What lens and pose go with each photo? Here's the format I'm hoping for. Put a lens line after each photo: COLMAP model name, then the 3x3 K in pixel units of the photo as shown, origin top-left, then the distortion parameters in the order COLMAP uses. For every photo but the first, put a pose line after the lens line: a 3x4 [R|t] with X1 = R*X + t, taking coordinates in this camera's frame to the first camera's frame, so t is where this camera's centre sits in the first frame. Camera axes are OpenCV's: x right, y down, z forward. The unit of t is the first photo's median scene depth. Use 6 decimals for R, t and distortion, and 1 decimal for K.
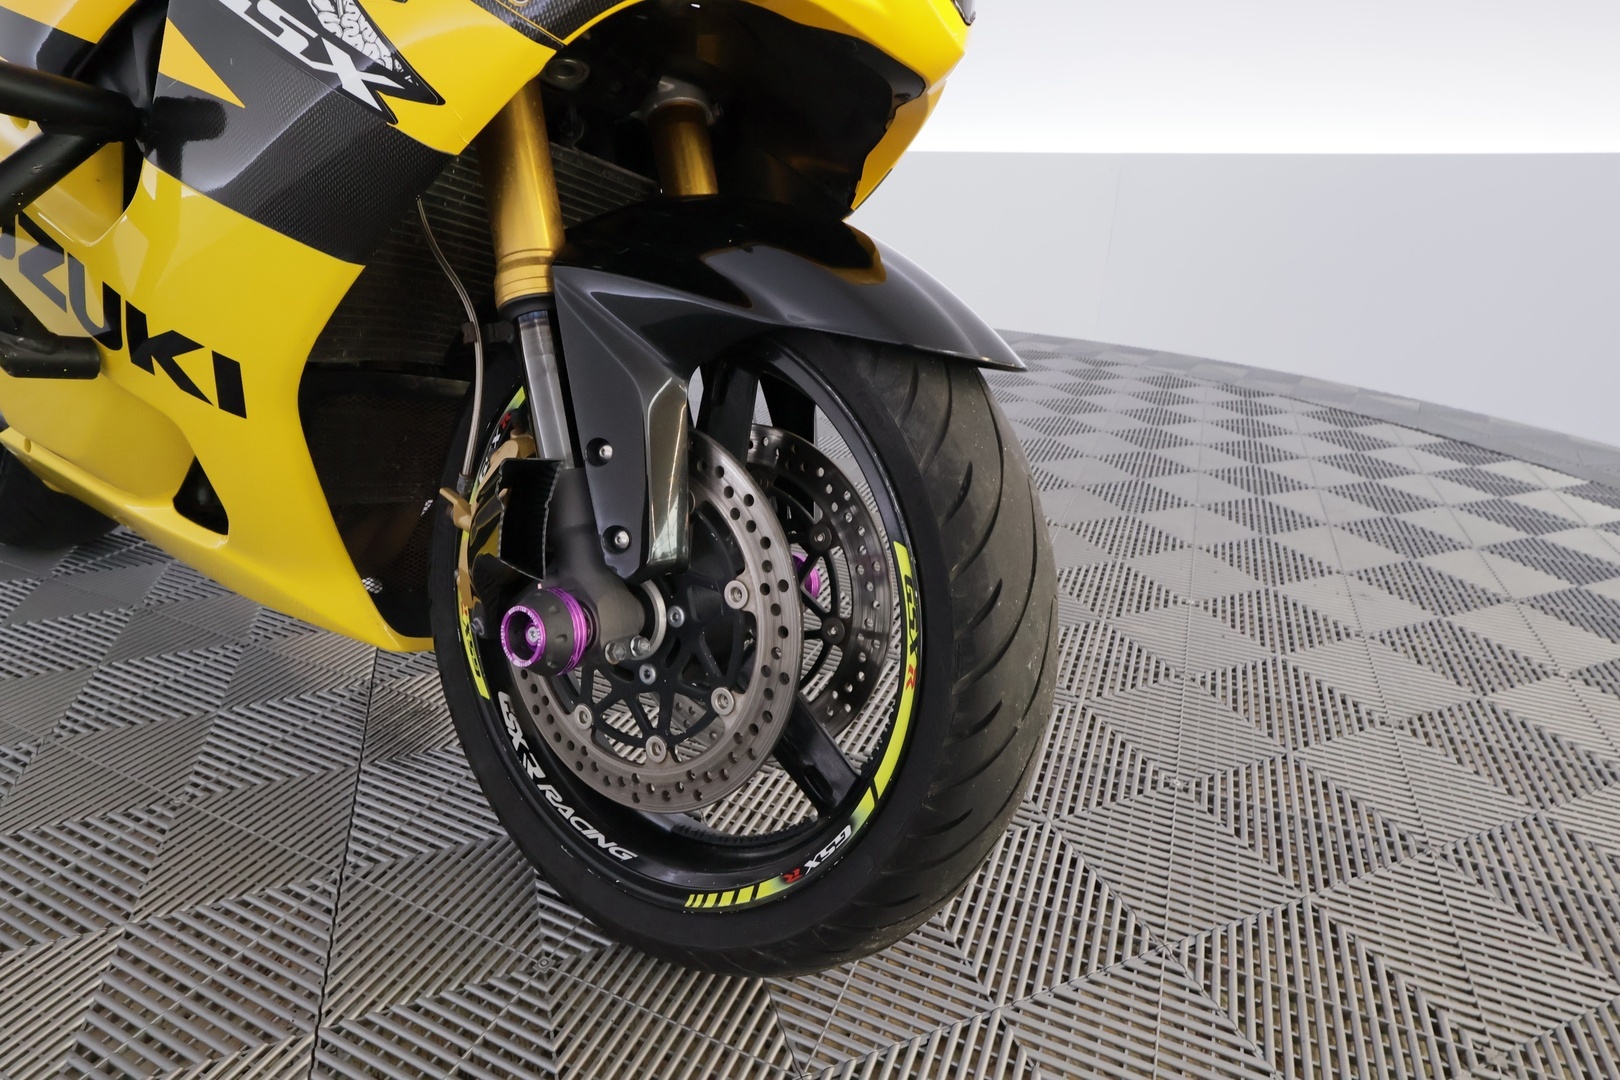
lens RADIAL K [[841.8, 0, 810.0], [0, 841.8, 540.0], [0, 0, 1]] dist [0.004144, -0.017666]
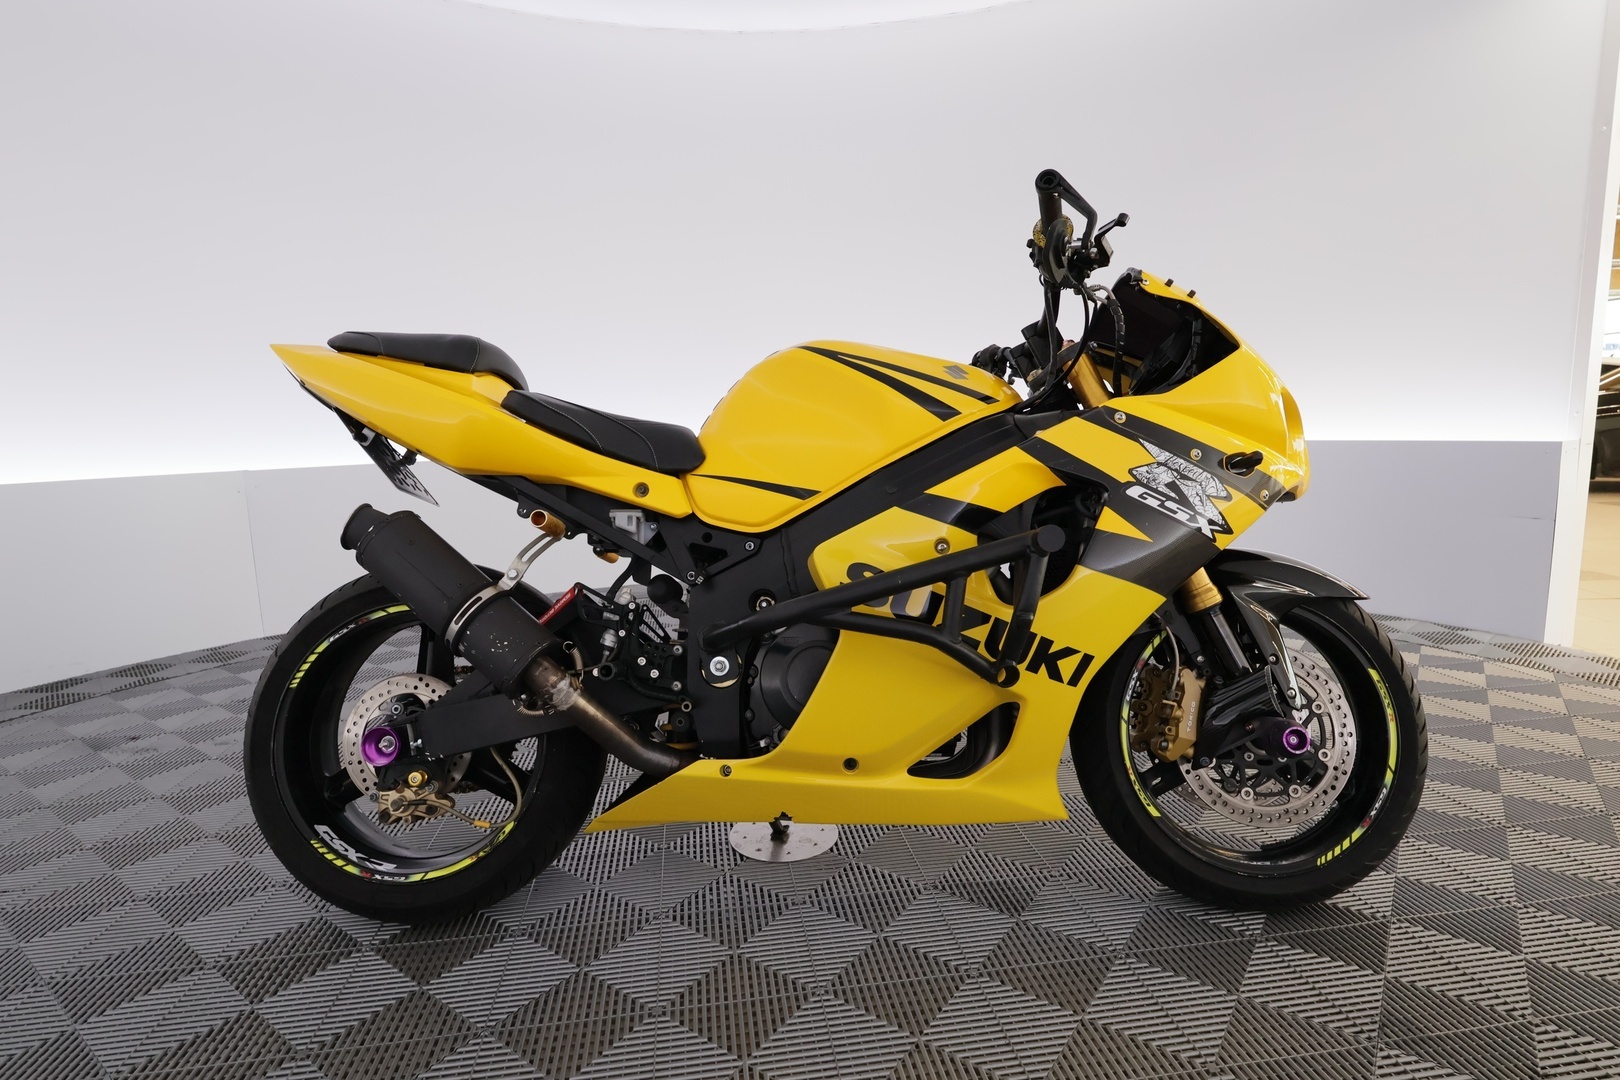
lens RADIAL K [[841.8, 0, 810.0], [0, 841.8, 540.0], [0, 0, 1]] dist [0.004144, -0.017666]
pose [[0.847787, -0.115331, 0.517645, -2.858333], [0.258050, 0.942437, -0.212655, -0.282067], [-0.463323, 0.313864, 0.828747, -0.538711]]
